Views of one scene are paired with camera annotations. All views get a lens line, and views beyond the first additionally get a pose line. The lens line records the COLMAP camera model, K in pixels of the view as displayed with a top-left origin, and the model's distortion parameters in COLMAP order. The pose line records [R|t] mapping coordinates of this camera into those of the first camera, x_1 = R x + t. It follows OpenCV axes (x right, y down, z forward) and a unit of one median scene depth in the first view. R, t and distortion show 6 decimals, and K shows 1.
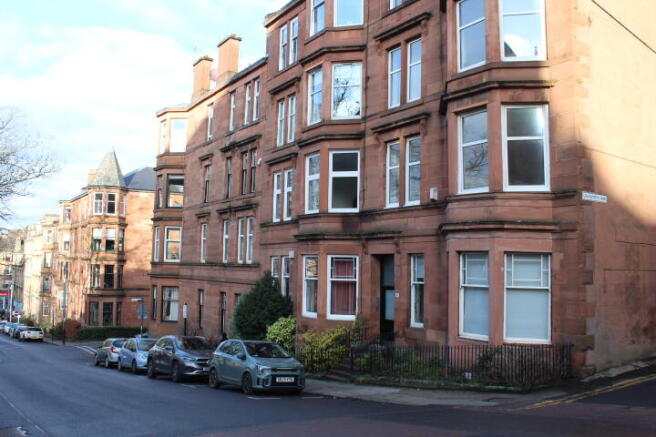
lens RADIAL K [[617.8, 0, 328.0], [0, 617.8, 218.5], [0, 0, 1]] dist [-0.110273, 0.004464]
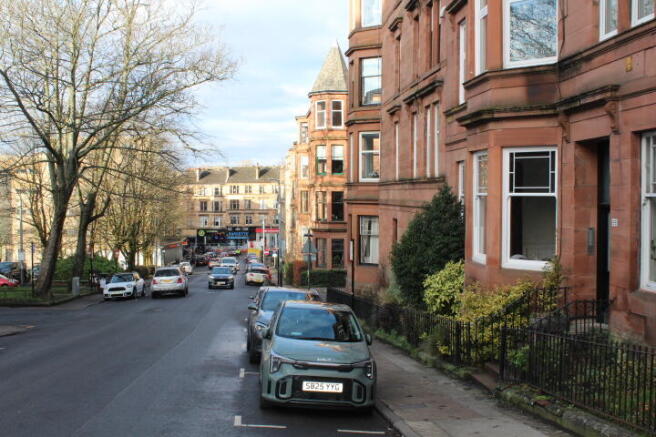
lens RADIAL K [[737.6, 0, 328.0], [0, 737.6, 218.5], [0, 0, 1]] dist [-0.060835, 0.020965]
pose [[0.893973, -0.000950, -0.448120, 0.132482], [0.048174, 0.994406, 0.093997, 0.045664], [0.445524, -0.105618, 0.889018, 0.314635]]
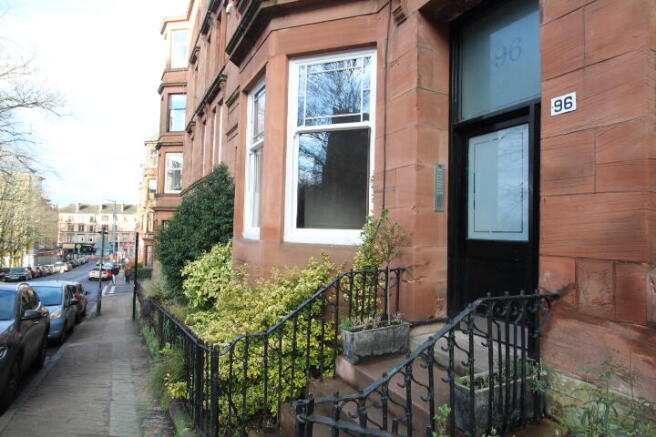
lens RADIAL K [[399.6, 0, 328.0], [0, 399.6, 218.5], [0, 0, 1]] dist [0.000606, 0.000187]
pose [[0.994449, 0.005208, -0.105093, 0.040477], [-0.000534, 0.999011, 0.044459, 0.123025], [0.105220, -0.044156, 0.993468, 0.681577]]
